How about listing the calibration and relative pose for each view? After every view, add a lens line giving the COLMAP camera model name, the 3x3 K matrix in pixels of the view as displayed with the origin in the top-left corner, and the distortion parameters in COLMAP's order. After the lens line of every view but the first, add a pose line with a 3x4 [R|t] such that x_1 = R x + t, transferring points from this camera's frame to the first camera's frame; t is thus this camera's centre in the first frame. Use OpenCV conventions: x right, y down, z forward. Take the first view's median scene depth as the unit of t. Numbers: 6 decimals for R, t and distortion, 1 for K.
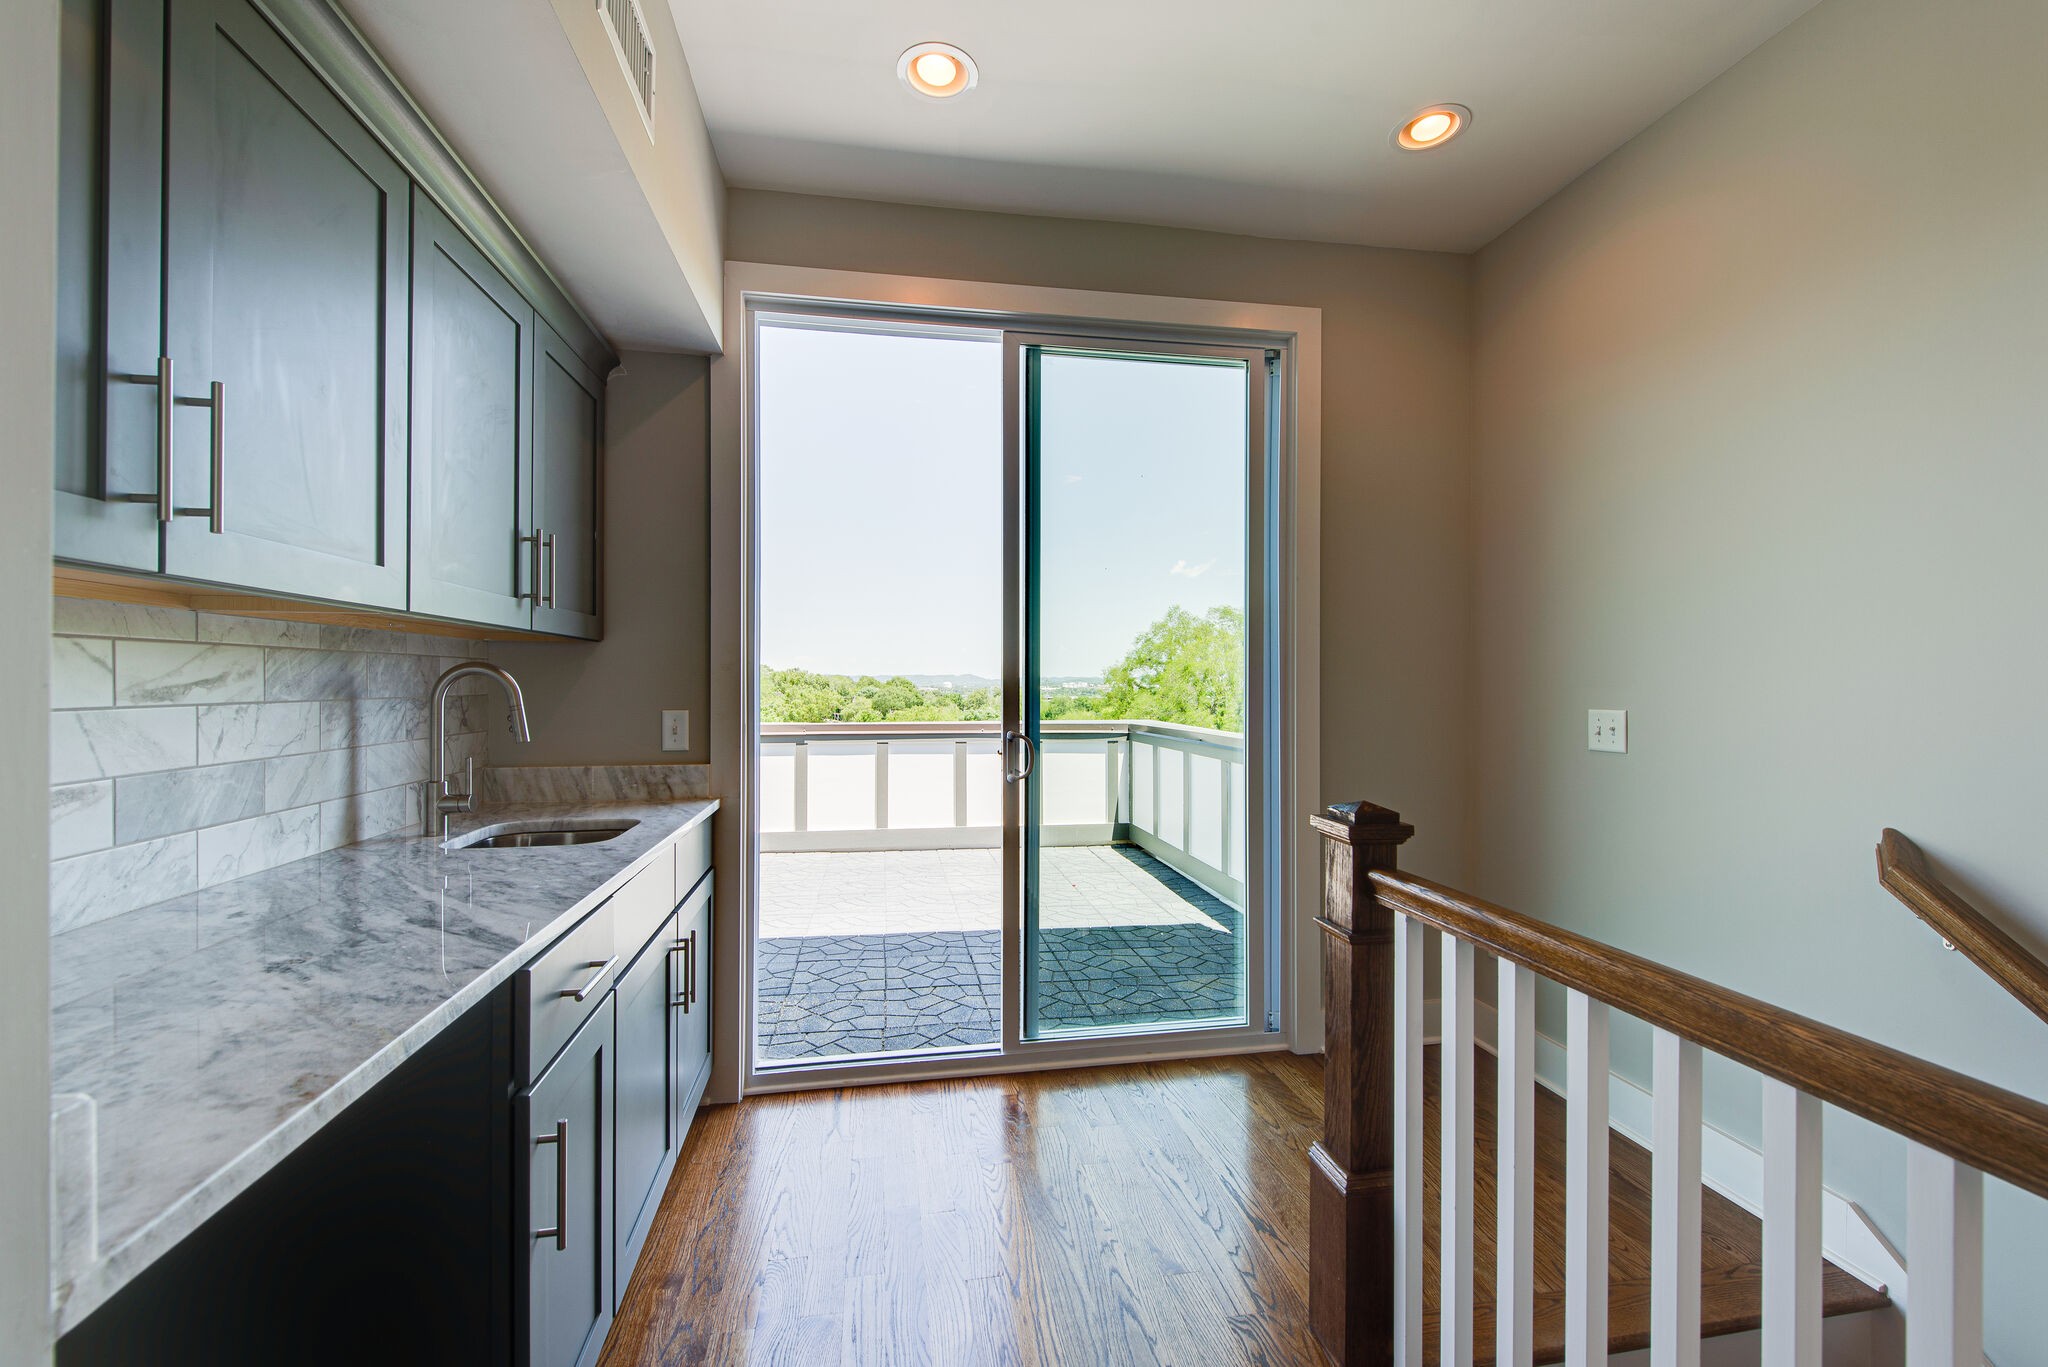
lens RADIAL K [[879.3, 0, 1035.9], [0, 879.3, 684.3], [0, 0, 1]] dist [0.010962, -0.004169]
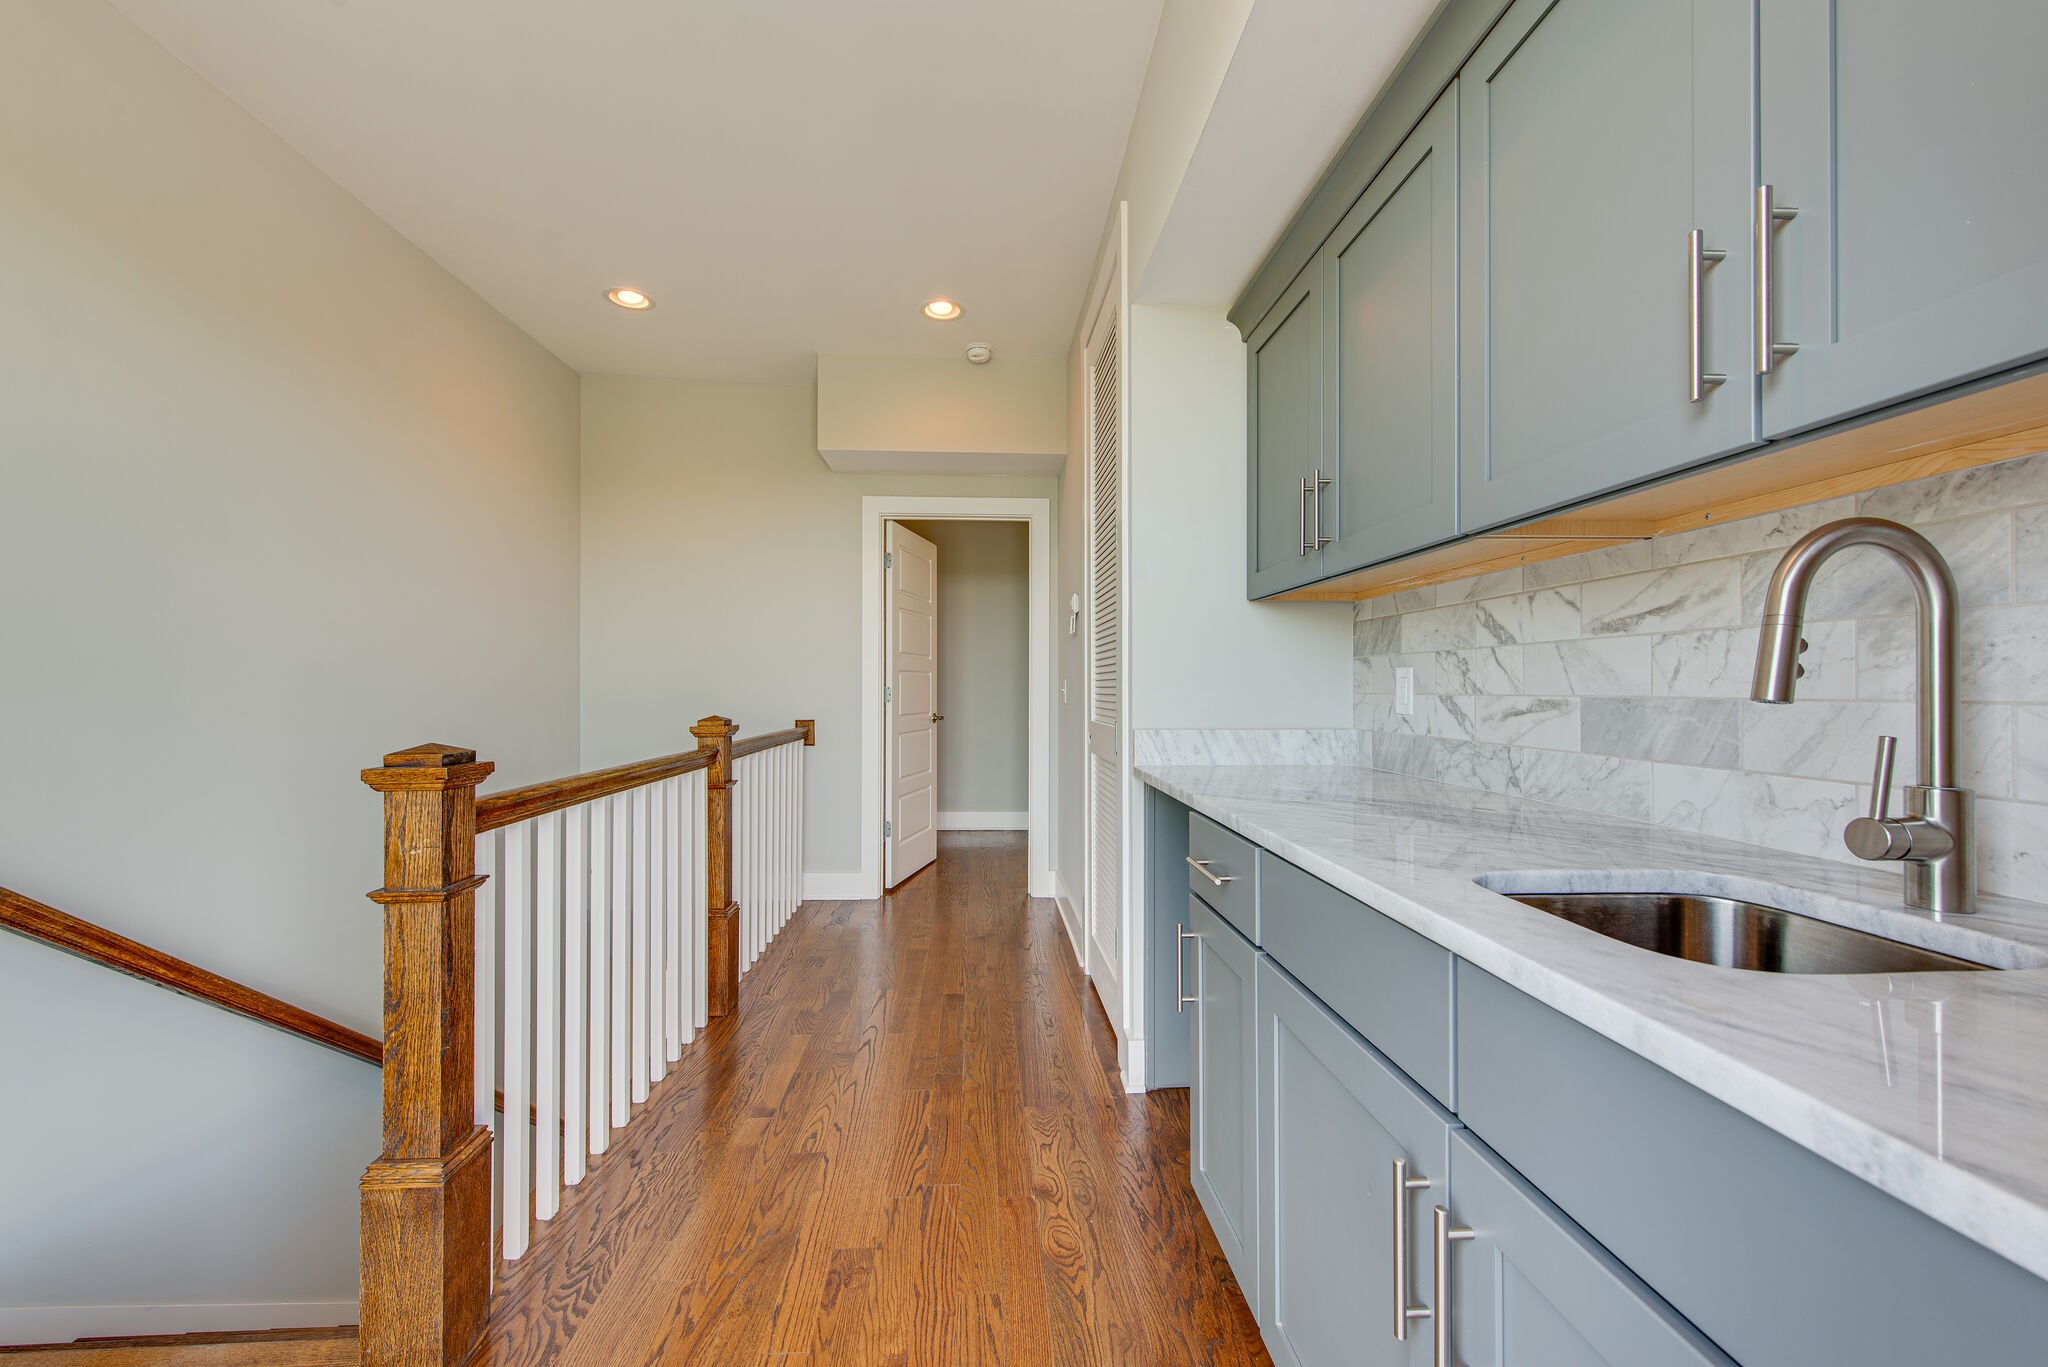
lens RADIAL K [[879.3, 0, 1022.7], [0, 879.3, 680.6], [0, 0, 1]] dist [0.010962, -0.004169]
pose [[-0.990776, 0.007133, 0.135321, -0.380634], [0.006706, 0.999971, -0.003614, 0.071942], [-0.135343, -0.002673, -0.990795, 2.016310]]
